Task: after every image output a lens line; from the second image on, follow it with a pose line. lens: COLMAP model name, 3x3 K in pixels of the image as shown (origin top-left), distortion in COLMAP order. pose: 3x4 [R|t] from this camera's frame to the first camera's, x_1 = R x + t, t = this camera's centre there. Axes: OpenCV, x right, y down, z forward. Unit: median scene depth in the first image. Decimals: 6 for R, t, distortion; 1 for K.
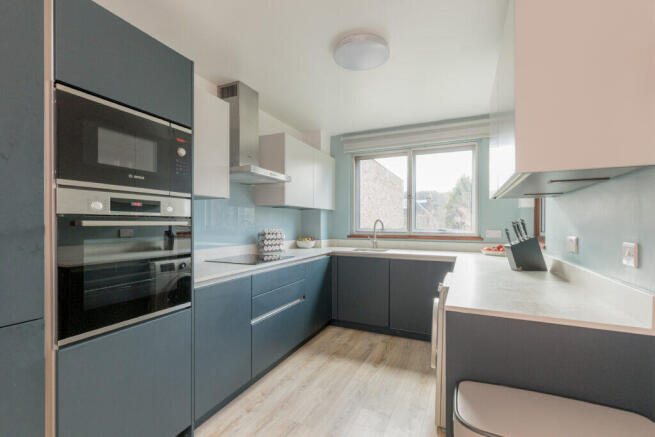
lens RADIAL K [[291.6, 0, 327.5], [0, 291.6, 218.5], [0, 0, 1]] dist [0.000001, -0.000051]
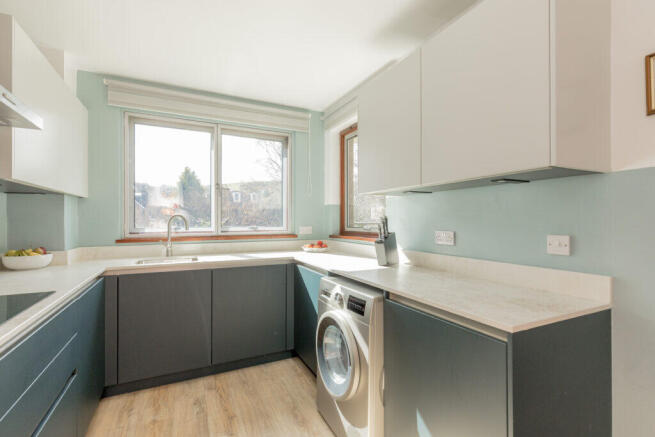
lens RADIAL K [[295.7, 0, 327.5], [0, 295.7, 218.5], [0, 0, 1]] dist [-0.000802, -0.000262]
pose [[0.620888, 0.001405, 0.783898, -0.159015], [-0.008891, 0.999947, 0.005249, 0.005957], [-0.783849, -0.010228, 0.620867, 0.285652]]
